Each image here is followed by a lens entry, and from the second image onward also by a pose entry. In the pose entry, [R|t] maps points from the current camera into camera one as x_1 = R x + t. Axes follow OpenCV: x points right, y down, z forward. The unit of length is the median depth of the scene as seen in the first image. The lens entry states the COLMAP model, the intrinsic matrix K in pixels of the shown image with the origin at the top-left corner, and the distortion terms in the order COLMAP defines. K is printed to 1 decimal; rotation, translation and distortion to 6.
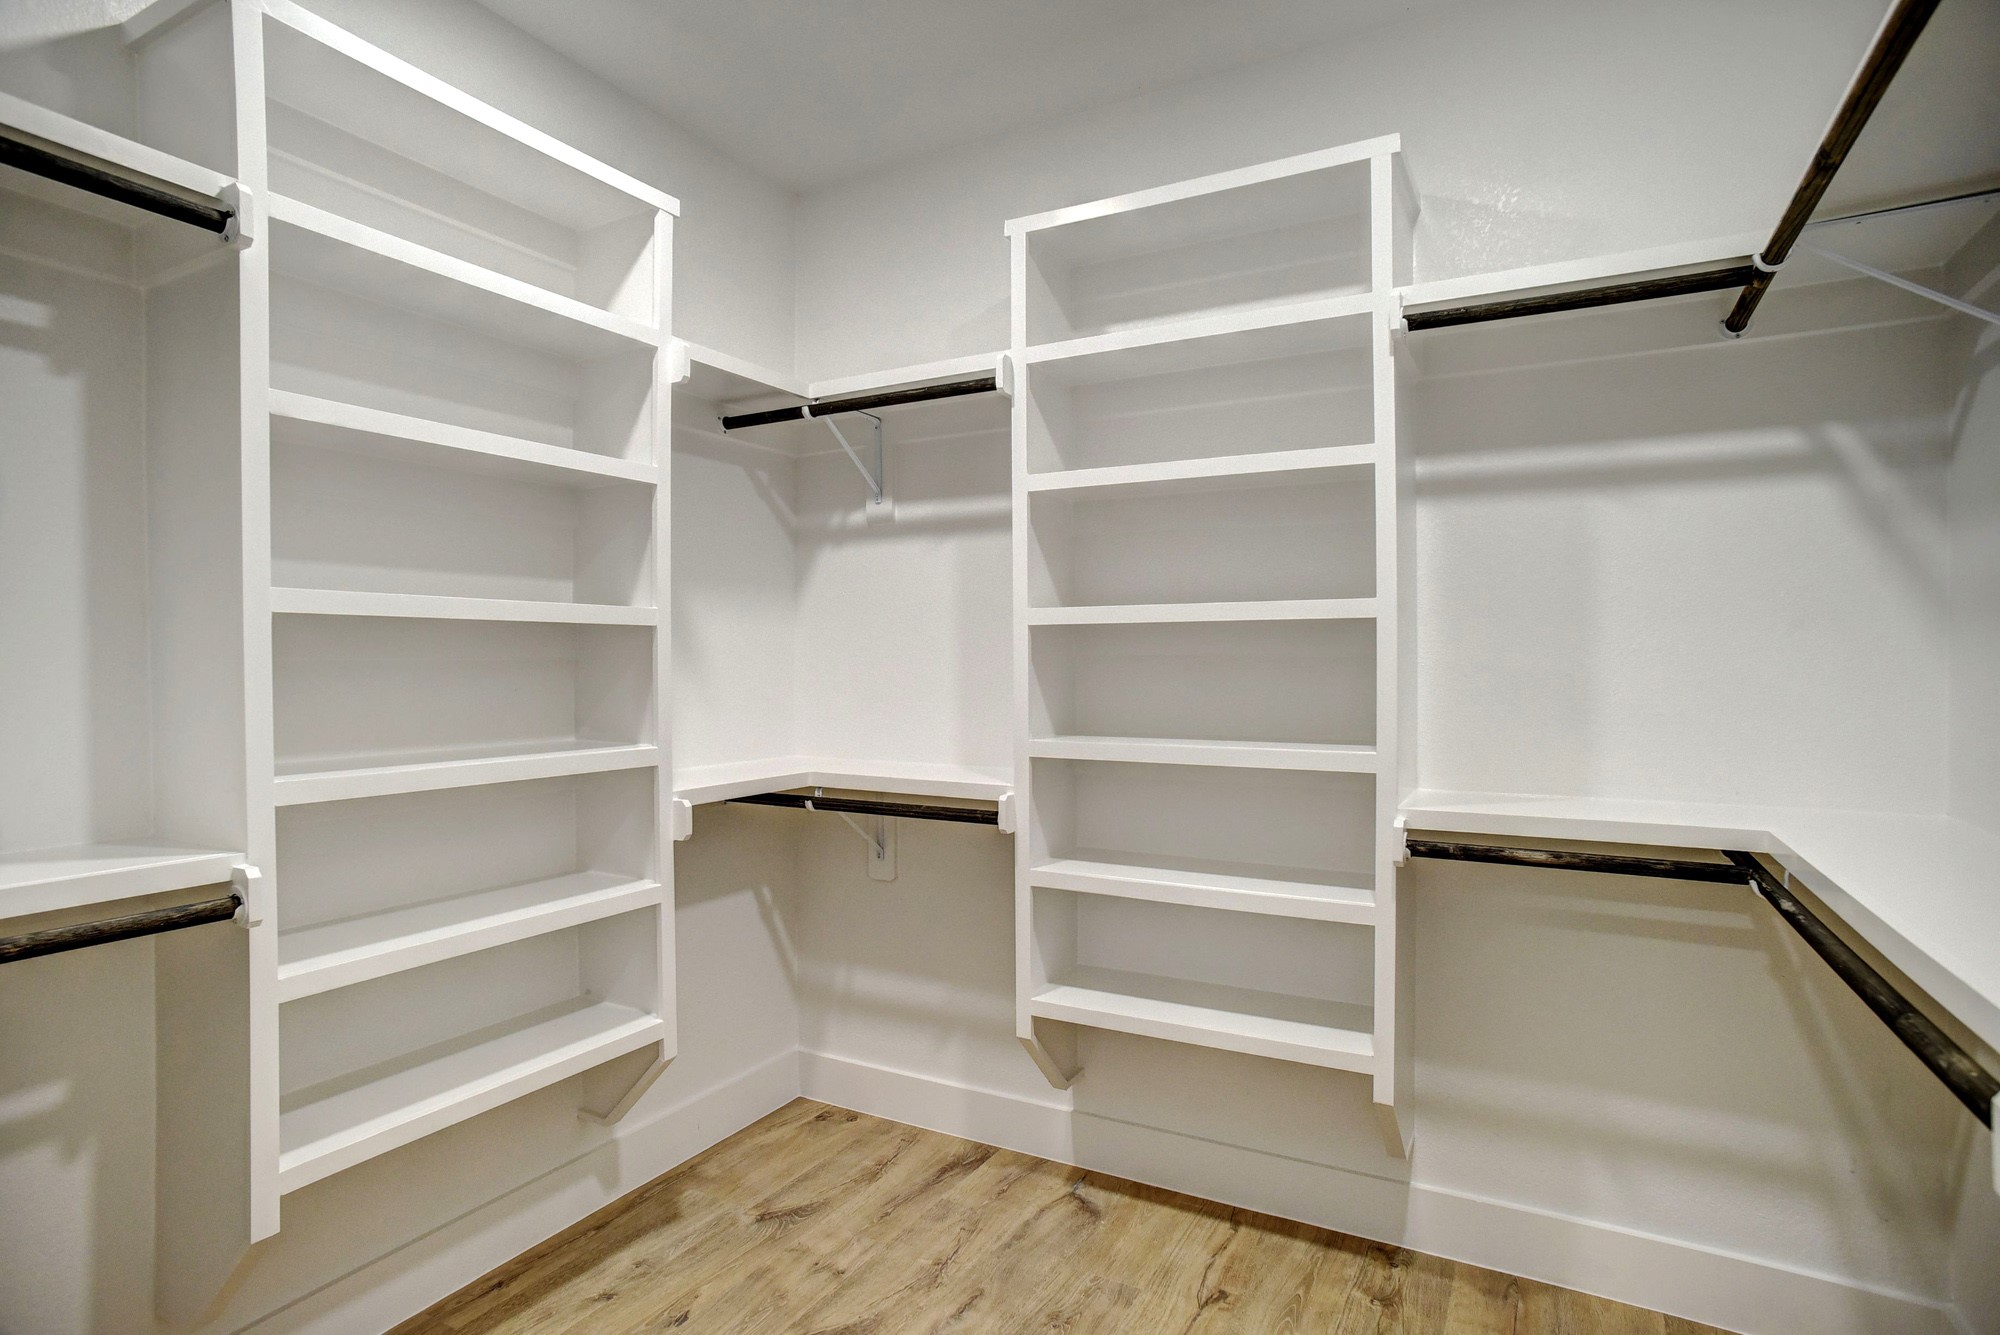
lens RADIAL K [[1049.6, 0, 1000.0], [0, 1049.6, 667.5], [0, 0, 1]] dist [-0.069279, 0.047915]
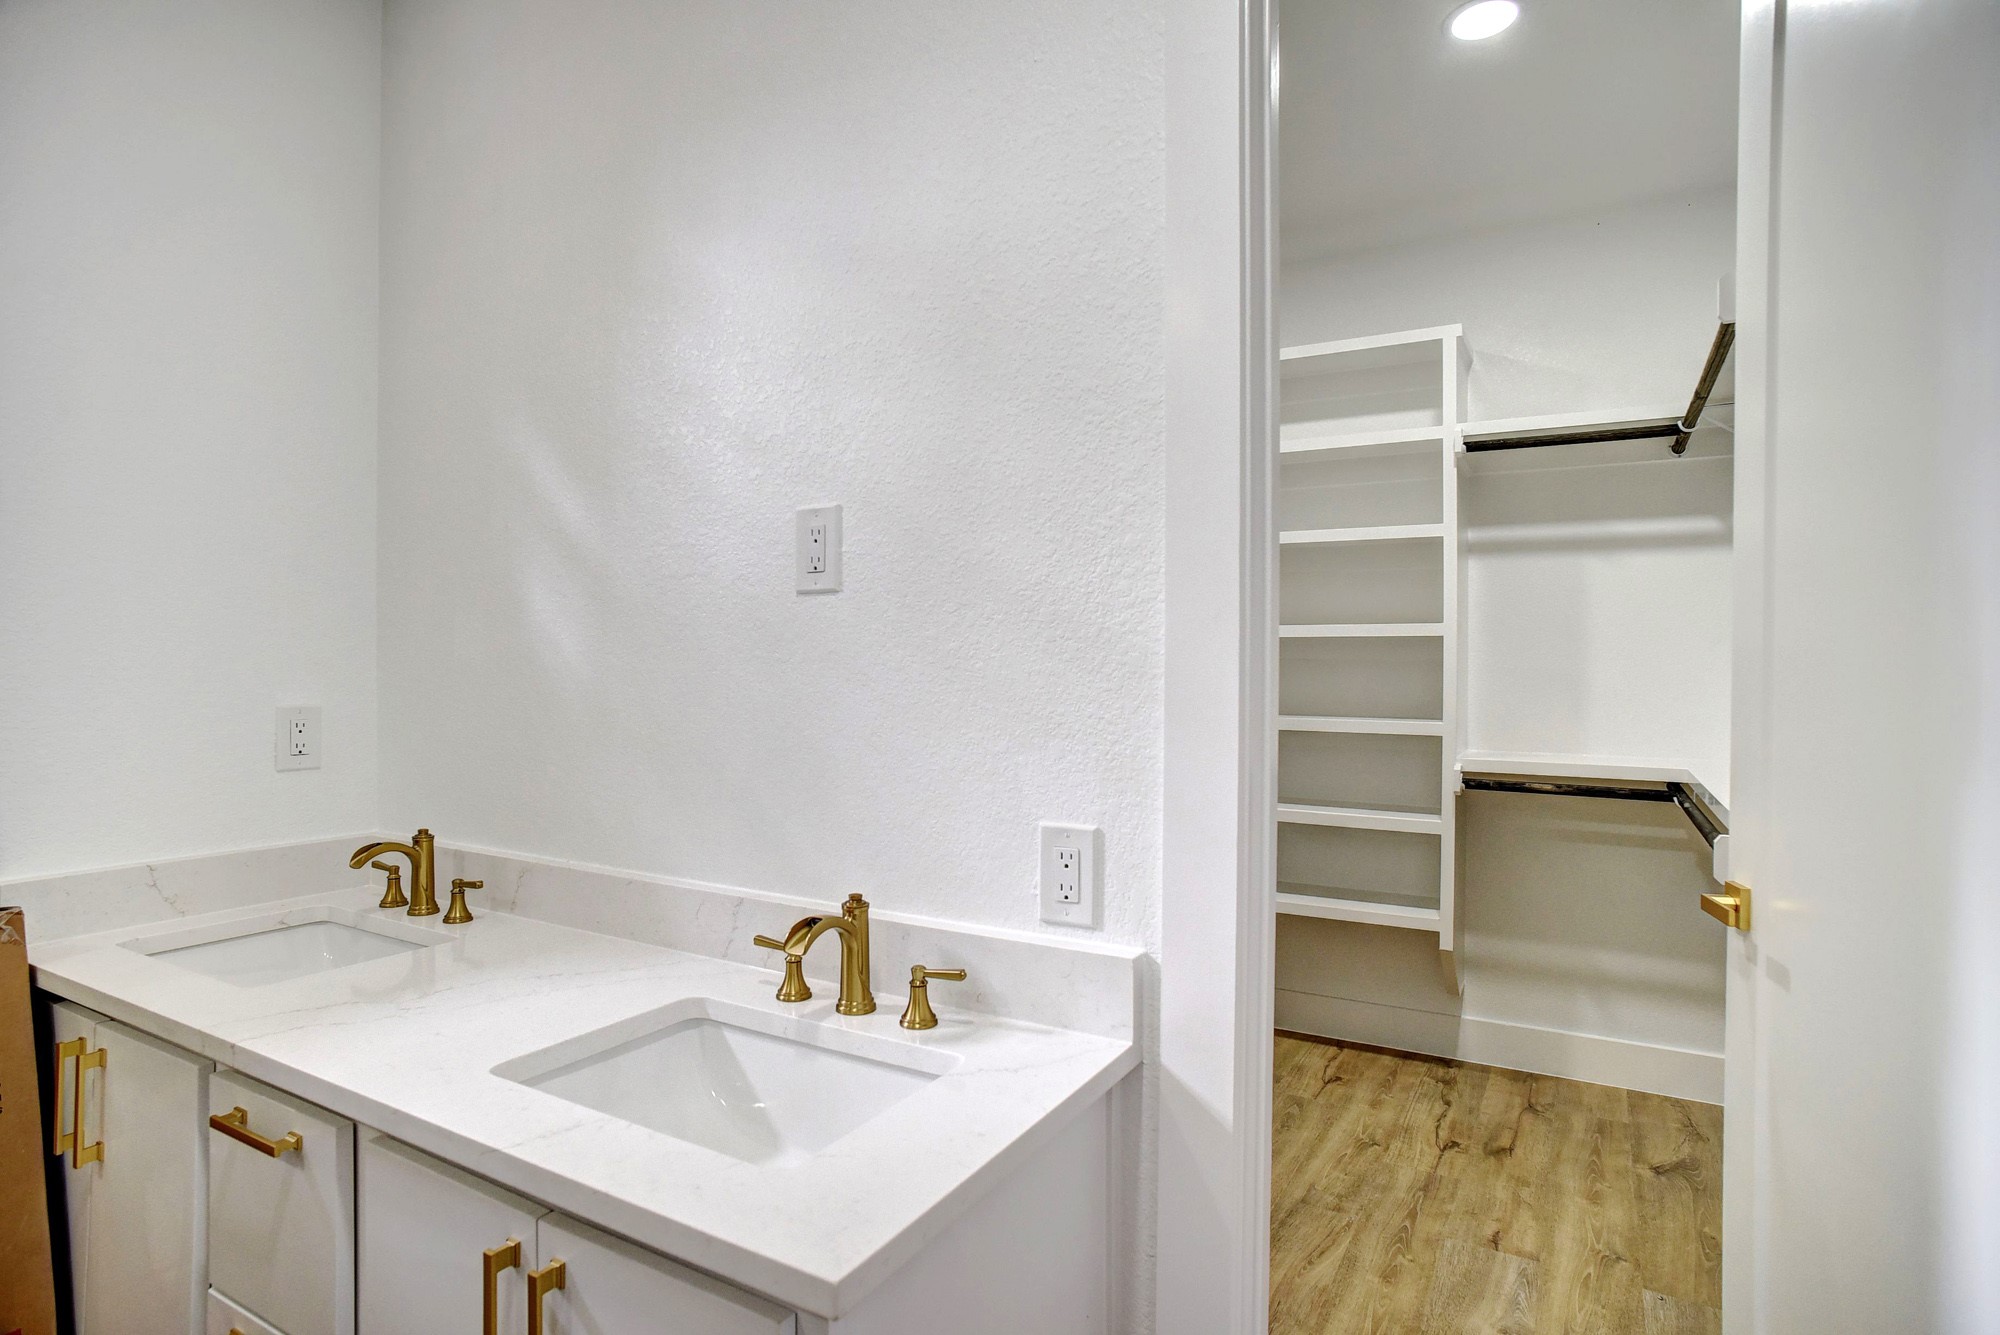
lens RADIAL K [[1049.6, 0, 1000.0], [0, 1049.6, 667.5], [0, 0, 1]] dist [-0.069279, 0.047915]
pose [[0.999662, 0.010777, -0.023672, -0.258634], [-0.010911, 0.999925, -0.005532, 0.014973], [0.023611, 0.005788, 0.999704, -0.554713]]
